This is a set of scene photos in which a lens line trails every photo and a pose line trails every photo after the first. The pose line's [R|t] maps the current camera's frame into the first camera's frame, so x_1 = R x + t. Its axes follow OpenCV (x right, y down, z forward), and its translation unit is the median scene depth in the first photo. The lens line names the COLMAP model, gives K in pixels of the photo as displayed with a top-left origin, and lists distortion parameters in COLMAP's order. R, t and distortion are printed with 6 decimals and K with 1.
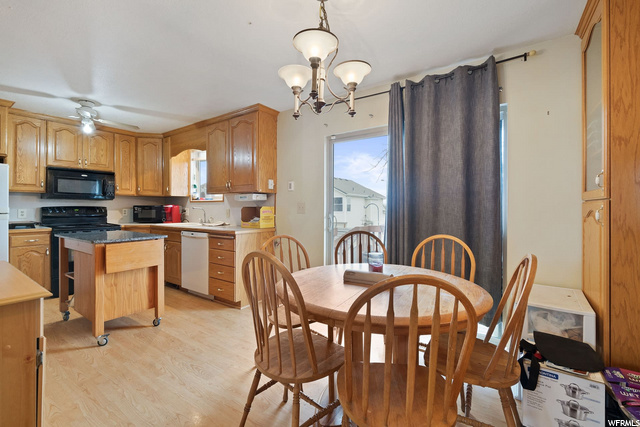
lens RADIAL K [[283.6, 0, 322.7], [0, 283.6, 210.8], [0, 0, 1]] dist [0.000791, 0.000392]
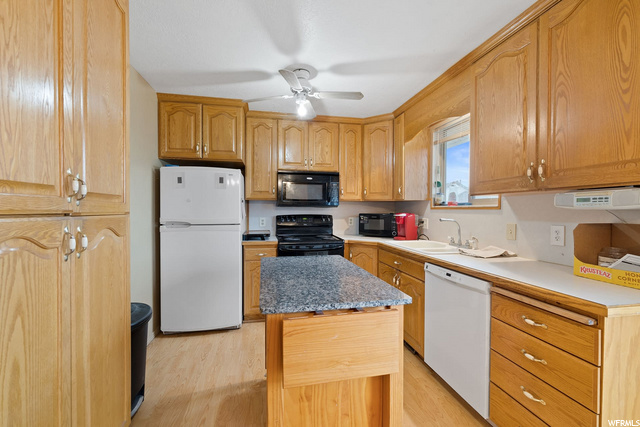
lens RADIAL K [[283.6, 0, 322.7], [0, 283.6, 210.8], [0, 0, 1]] dist [0.000791, 0.000392]
pose [[0.736998, 0.001335, -0.675894, -0.233040], [-0.006889, 0.999961, -0.005537, -0.023130], [0.675860, 0.008737, 0.736978, 0.390052]]
